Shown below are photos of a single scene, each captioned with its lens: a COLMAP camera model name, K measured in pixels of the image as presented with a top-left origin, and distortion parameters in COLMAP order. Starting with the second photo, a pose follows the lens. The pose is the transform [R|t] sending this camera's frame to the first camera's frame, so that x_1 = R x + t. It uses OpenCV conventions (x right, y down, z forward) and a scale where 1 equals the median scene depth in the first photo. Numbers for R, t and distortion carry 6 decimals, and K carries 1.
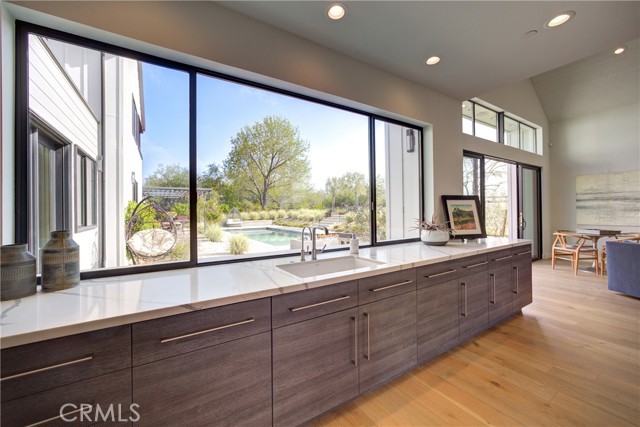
lens RADIAL K [[254.1, 0, 317.3], [0, 254.1, 210.2], [0, 0, 1]] dist [-0.009108, 0.003373]
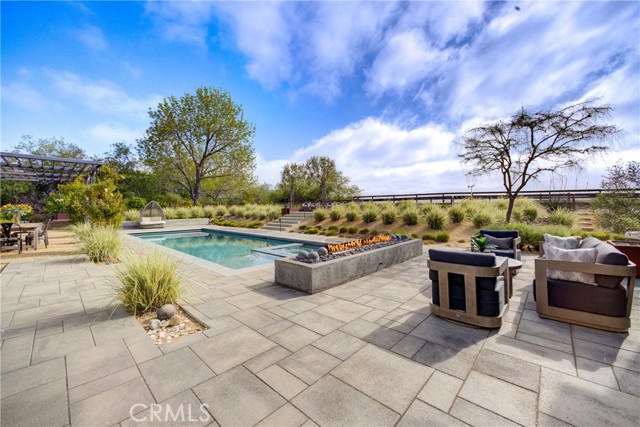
lens RADIAL K [[254.1, 0, 317.2], [0, 254.1, 208.0], [0, 0, 1]] dist [-0.009108, 0.003373]
pose [[0.968755, 0.002950, 0.248001, -0.047986], [-0.002879, 0.999996, -0.000650, 0.006386], [-0.248002, -0.000084, 0.968759, 0.168664]]
